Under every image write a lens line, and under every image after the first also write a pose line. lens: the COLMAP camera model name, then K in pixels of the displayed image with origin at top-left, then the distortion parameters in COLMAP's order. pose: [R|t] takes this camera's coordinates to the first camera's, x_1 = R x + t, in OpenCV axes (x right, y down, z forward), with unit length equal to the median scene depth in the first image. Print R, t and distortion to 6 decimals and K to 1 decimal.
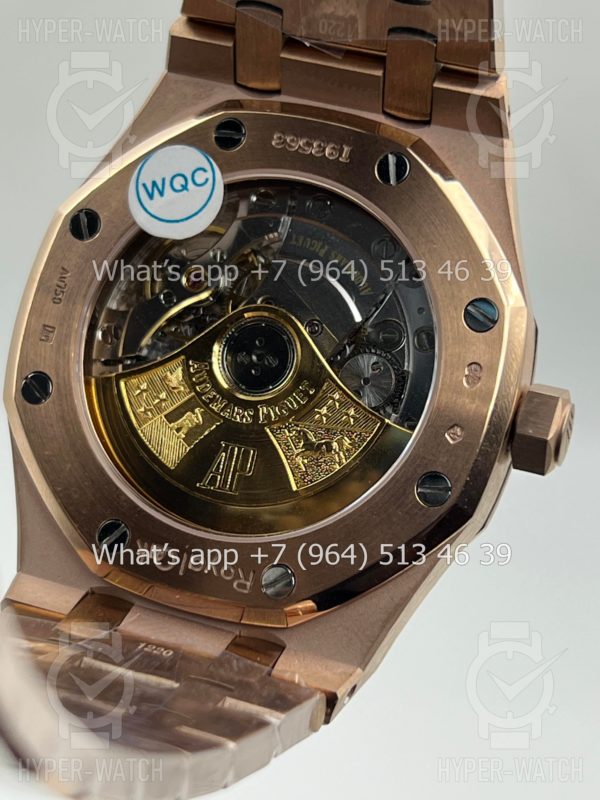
lens RADIAL K [[1896.9, 0, 296.0], [0, 1896.9, 398.0], [0, 0, 1]] dist [0.221507, 0.000000]
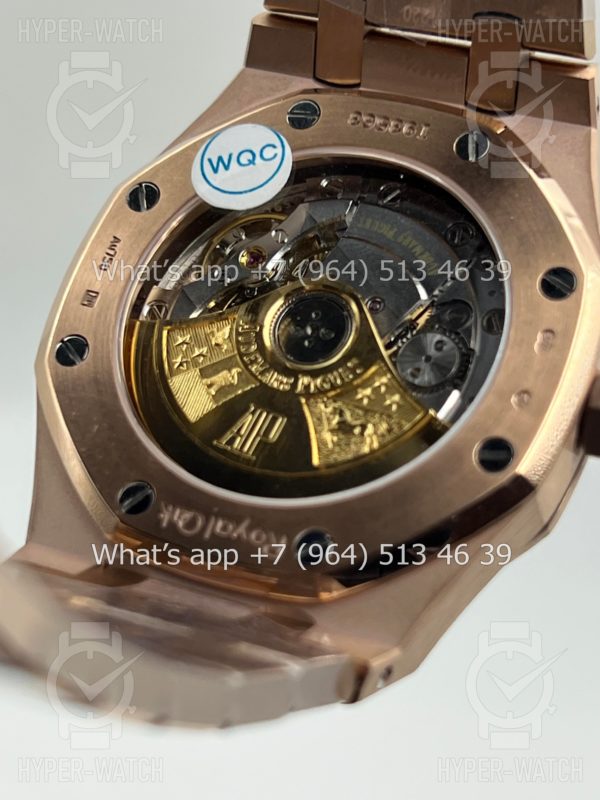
lens RADIAL K [[1896.9, 0, 301.2], [0, 1896.9, 396.8], [0, 0, 1]] dist [0.221507, 0.000000]
pose [[0.995800, 0.083243, -0.038106, 0.012475], [-0.090491, 0.958100, -0.271764, 0.262239], [0.013887, 0.274071, 0.961609, 0.118192]]
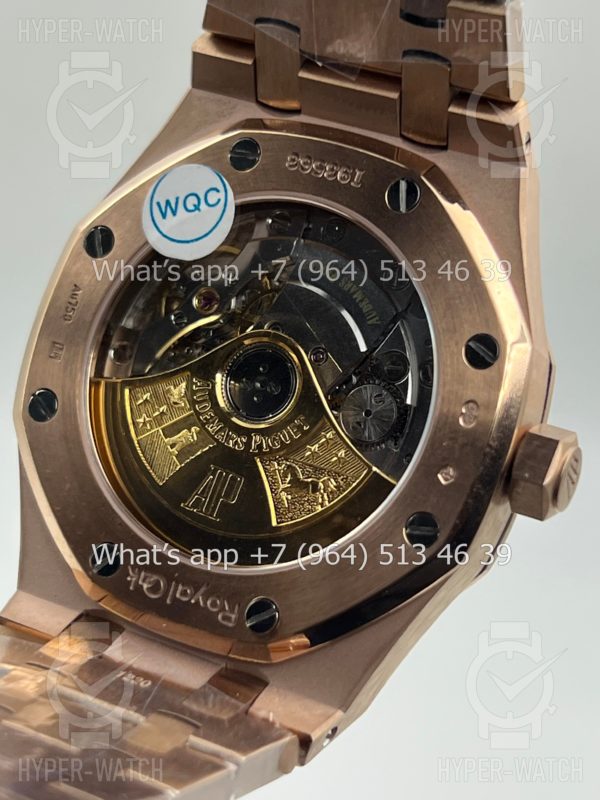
lens RADIAL K [[1896.9, 0, 303.9], [0, 1896.9, 405.7], [0, 0, 1]] dist [0.221507, 0.000000]
pose [[0.990953, 0.041557, -0.127610, 0.127267], [-0.039341, 0.999029, 0.019838, -0.030629], [0.128311, -0.014638, 0.991626, 0.033722]]
